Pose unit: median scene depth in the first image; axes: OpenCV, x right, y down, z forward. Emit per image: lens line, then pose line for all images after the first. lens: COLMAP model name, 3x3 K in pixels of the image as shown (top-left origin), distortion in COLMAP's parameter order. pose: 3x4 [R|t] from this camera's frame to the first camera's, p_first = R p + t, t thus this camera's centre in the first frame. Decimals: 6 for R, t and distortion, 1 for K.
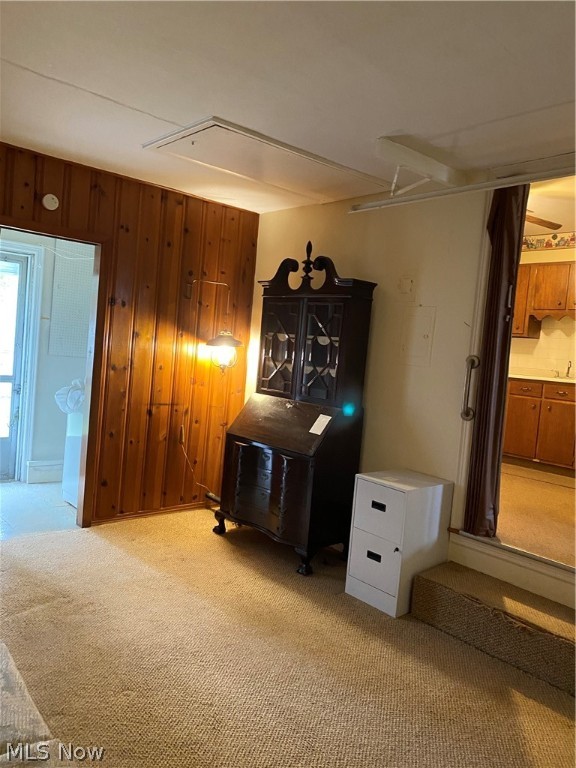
lens RADIAL K [[585.1, 0, 288.0], [0, 585.1, 384.0], [0, 0, 1]] dist [0.056224, -0.077043]
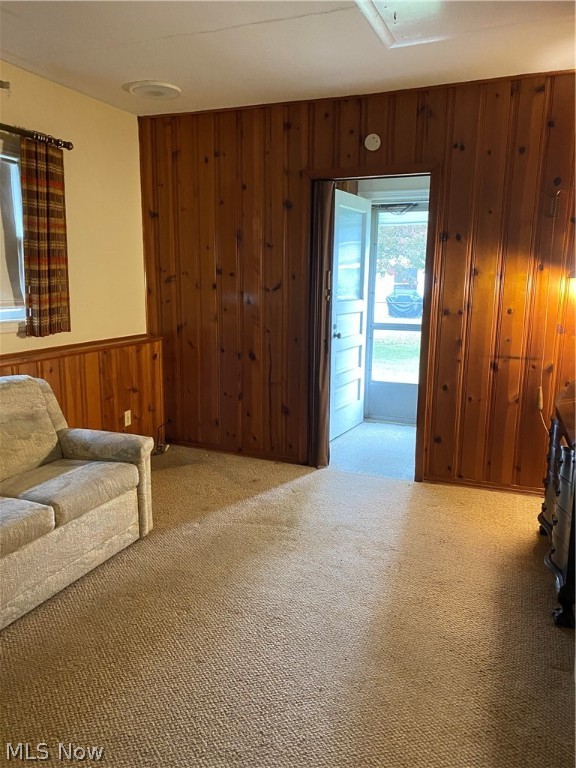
lens RADIAL K [[585.1, 0, 288.0], [0, 585.1, 384.0], [0, 0, 1]] dist [0.056224, -0.077043]
pose [[0.435893, 0.085548, -0.895923, 0.387477], [-0.024245, 0.996227, 0.083330, 0.011439], [0.899672, -0.014601, 0.436323, 0.382175]]
